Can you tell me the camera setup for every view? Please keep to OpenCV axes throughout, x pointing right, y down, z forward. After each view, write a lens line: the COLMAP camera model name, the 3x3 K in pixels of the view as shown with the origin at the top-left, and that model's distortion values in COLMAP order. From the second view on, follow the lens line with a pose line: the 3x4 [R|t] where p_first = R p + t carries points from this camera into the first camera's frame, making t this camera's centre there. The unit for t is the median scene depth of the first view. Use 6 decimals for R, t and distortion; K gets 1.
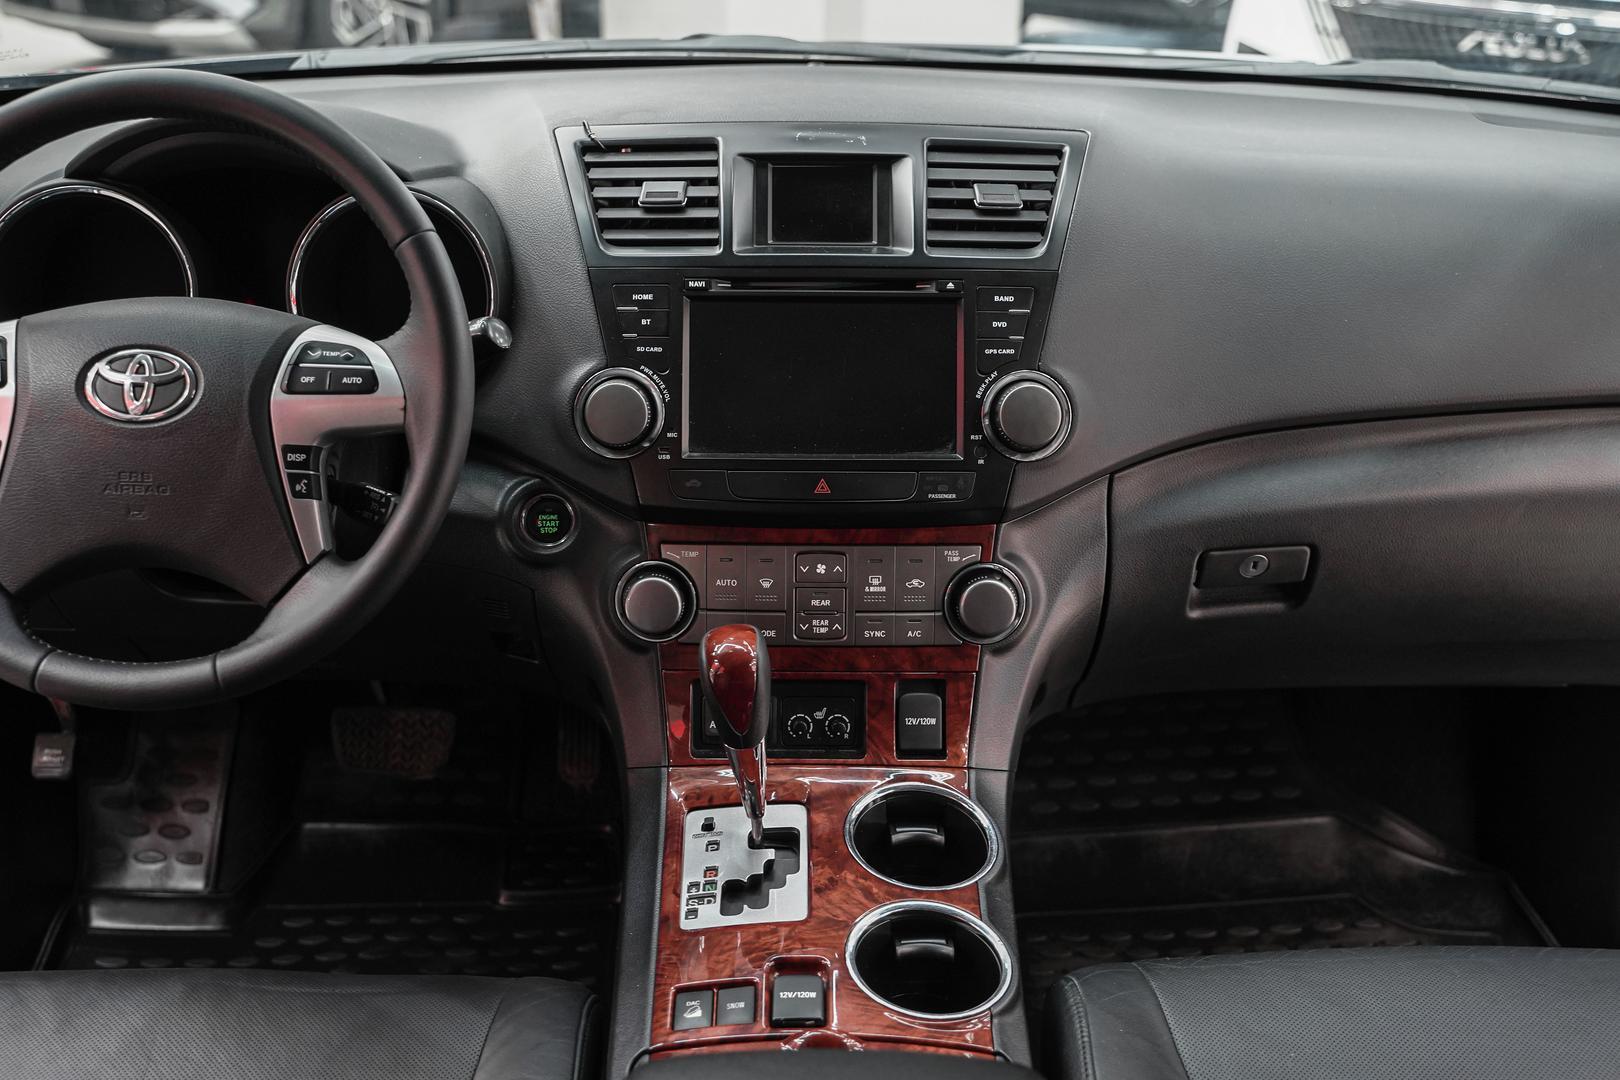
lens RADIAL K [[1822.2, 0, 810.0], [0, 1822.2, 540.0], [0, 0, 1]] dist [0.006284, -0.026169]
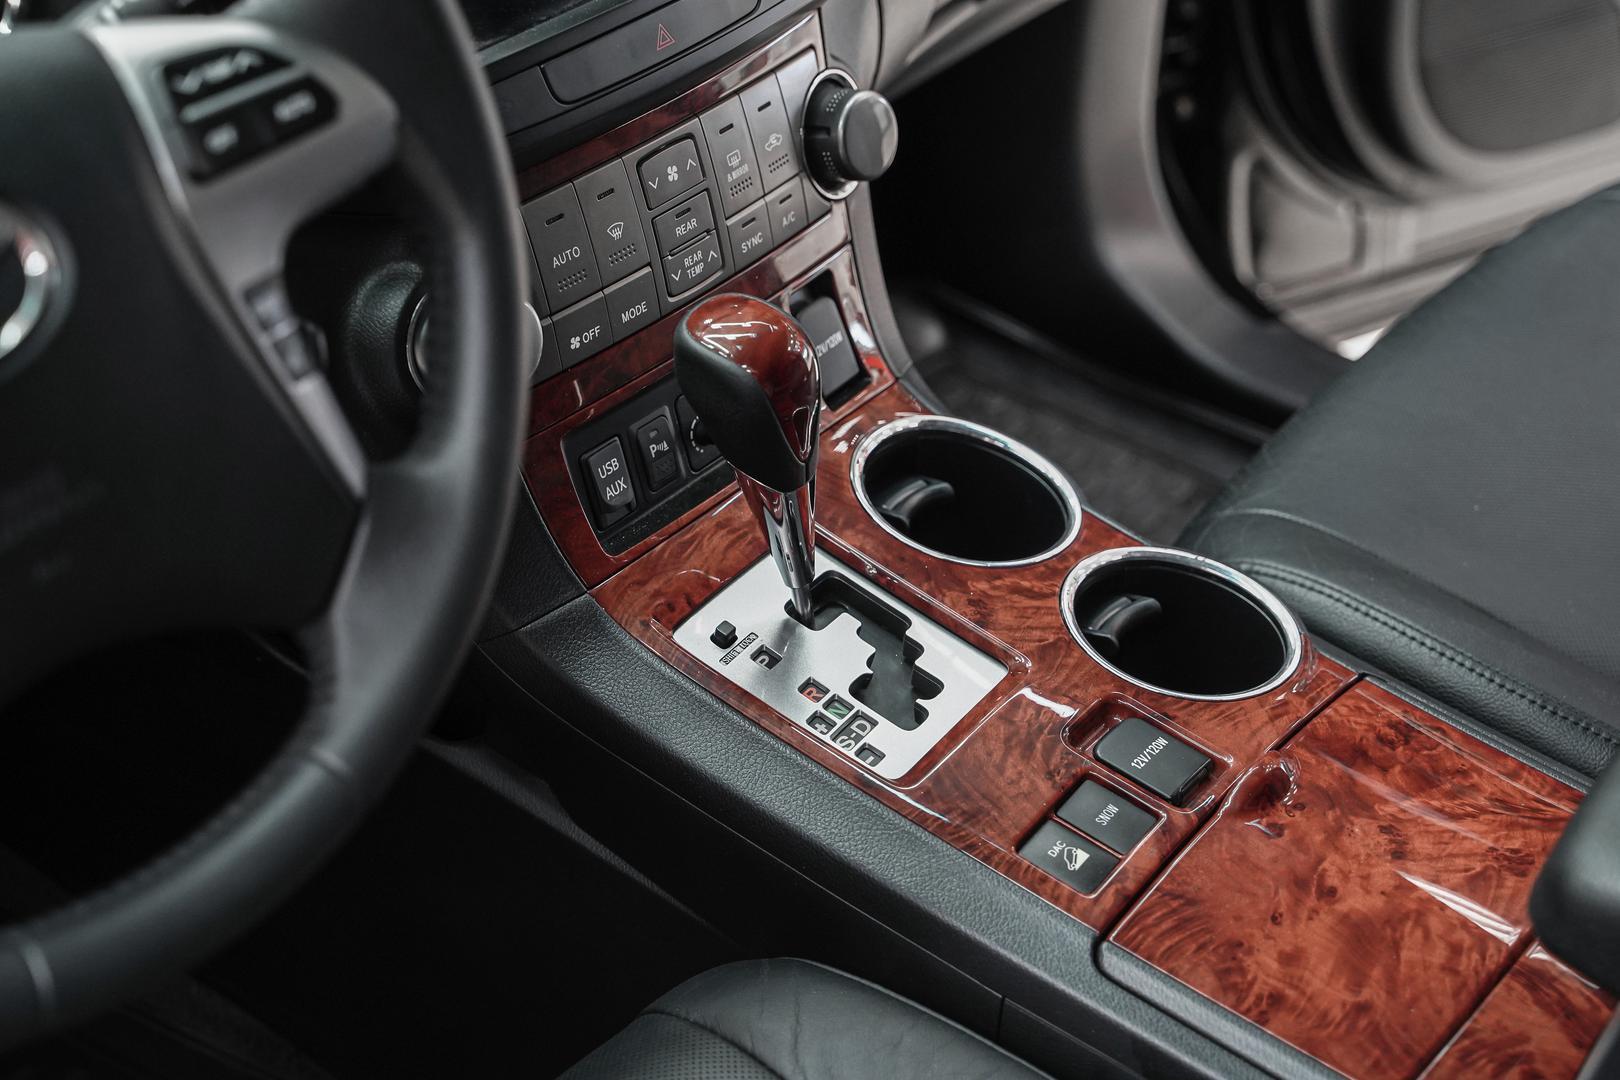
lens RADIAL K [[2616.9, 0, 810.0], [0, 2616.9, 540.0], [0, 0, 1]] dist [-0.001088, -0.016231]
pose [[0.621270, -0.451362, 0.640544, -0.564326], [0.294763, 0.892016, 0.342669, -0.156116], [-0.726043, -0.024081, 0.687228, 0.375304]]
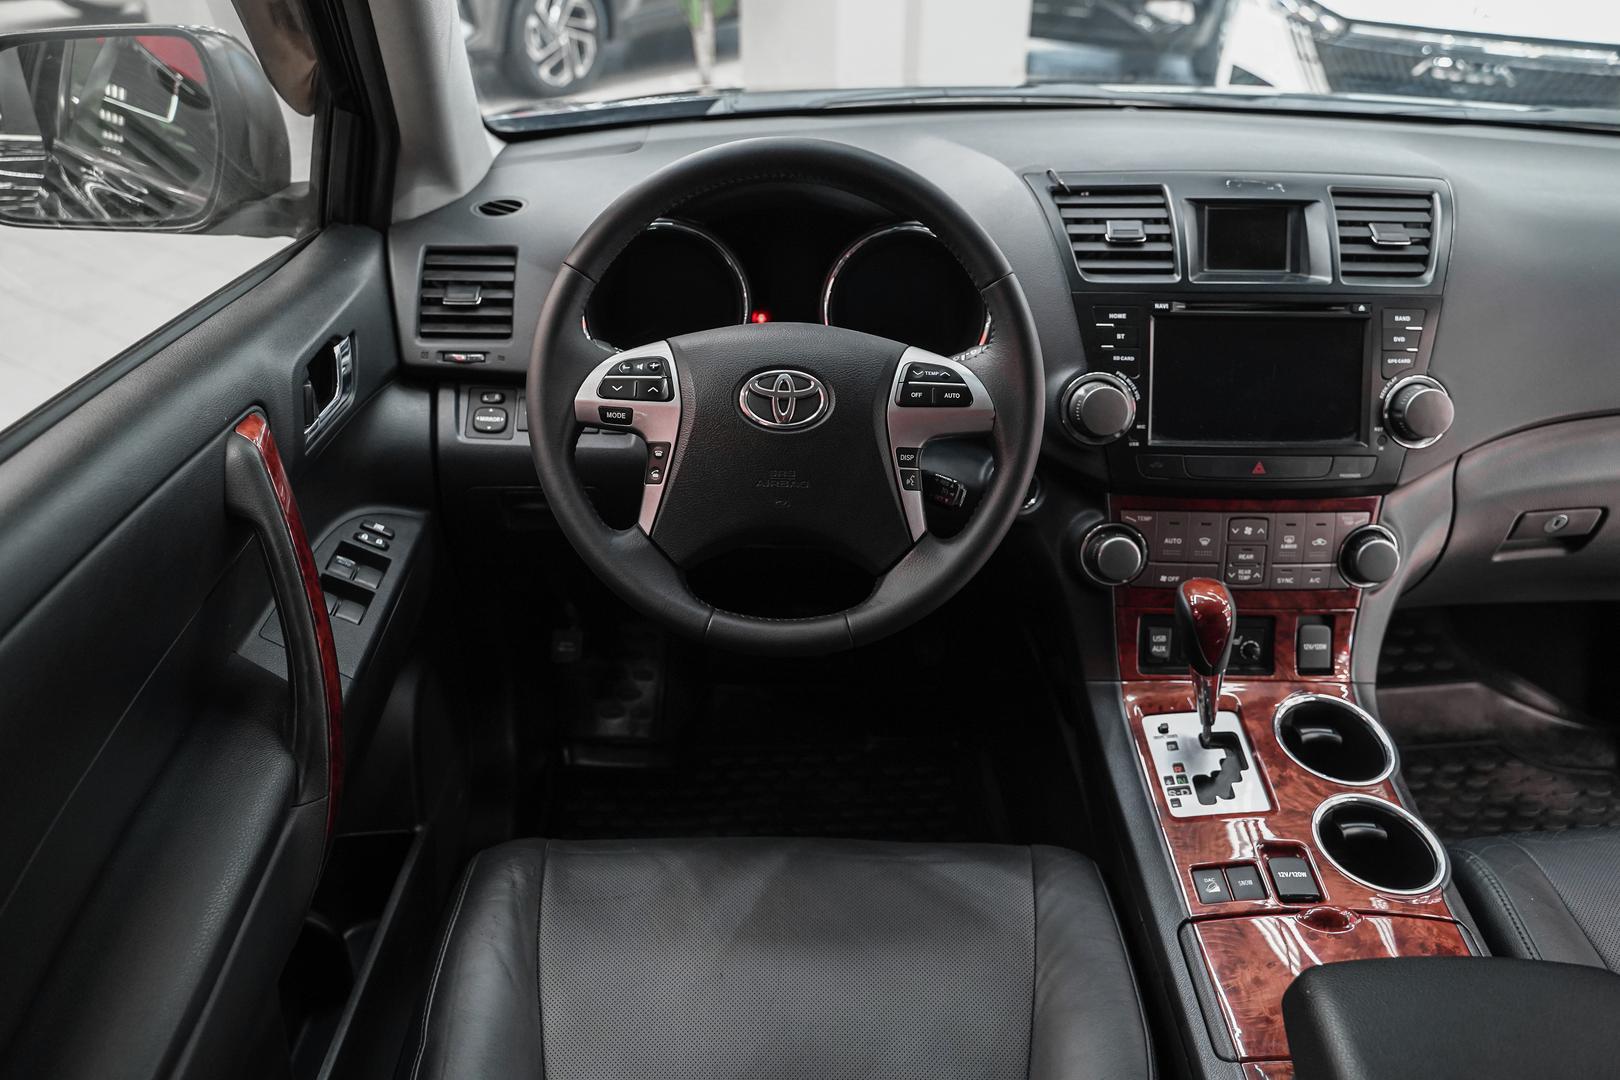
lens RADIAL K [[1274.9, 0, 811.3], [0, 1274.9, 546.7], [0, 0, 1]] dist [-0.005056, -0.002005]
pose [[0.999995, 0.003241, 0.000038, -0.300197], [-0.003227, 0.994552, 0.104191, -0.065165], [0.000300, -0.104190, 0.994557, 0.105196]]
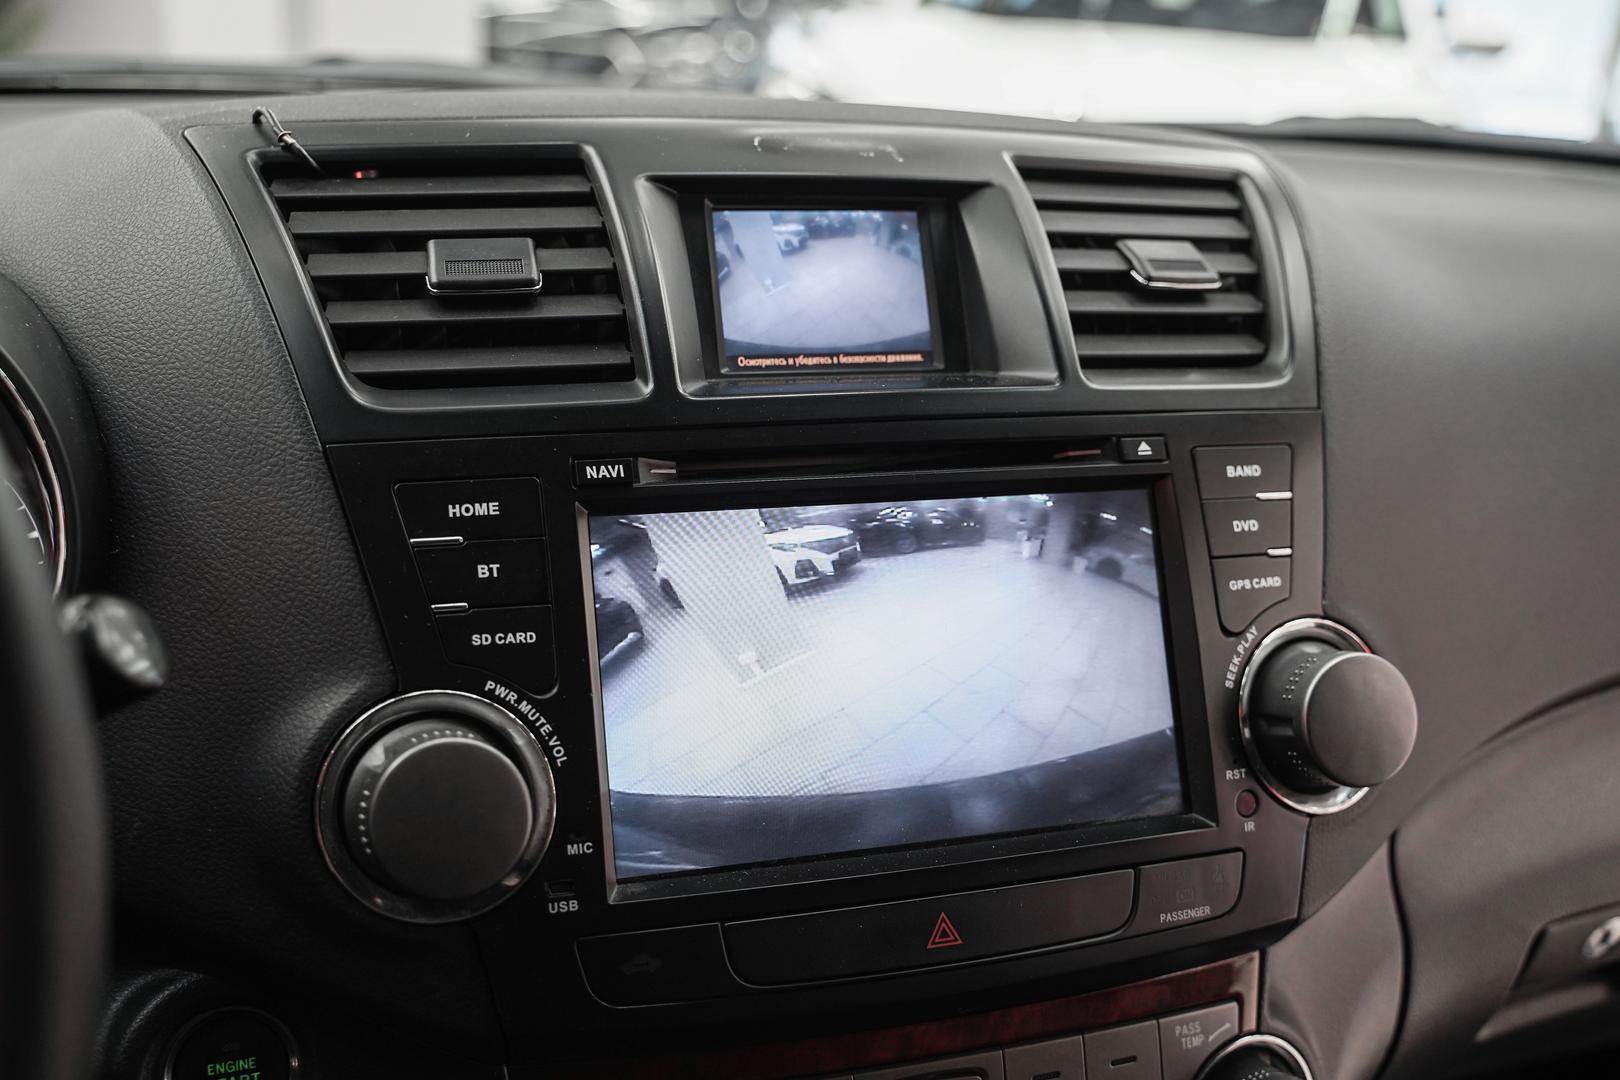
lens RADIAL K [[1714.4, 0, 814.4], [0, 1714.4, 536.7], [0, 0, 1]] dist [0.004053, 0.004177]
pose [[0.946397, -0.060008, 0.317383, -0.139799], [0.087771, 0.993396, -0.073901, -0.091668], [-0.310852, 0.097796, 0.945414, 0.611025]]
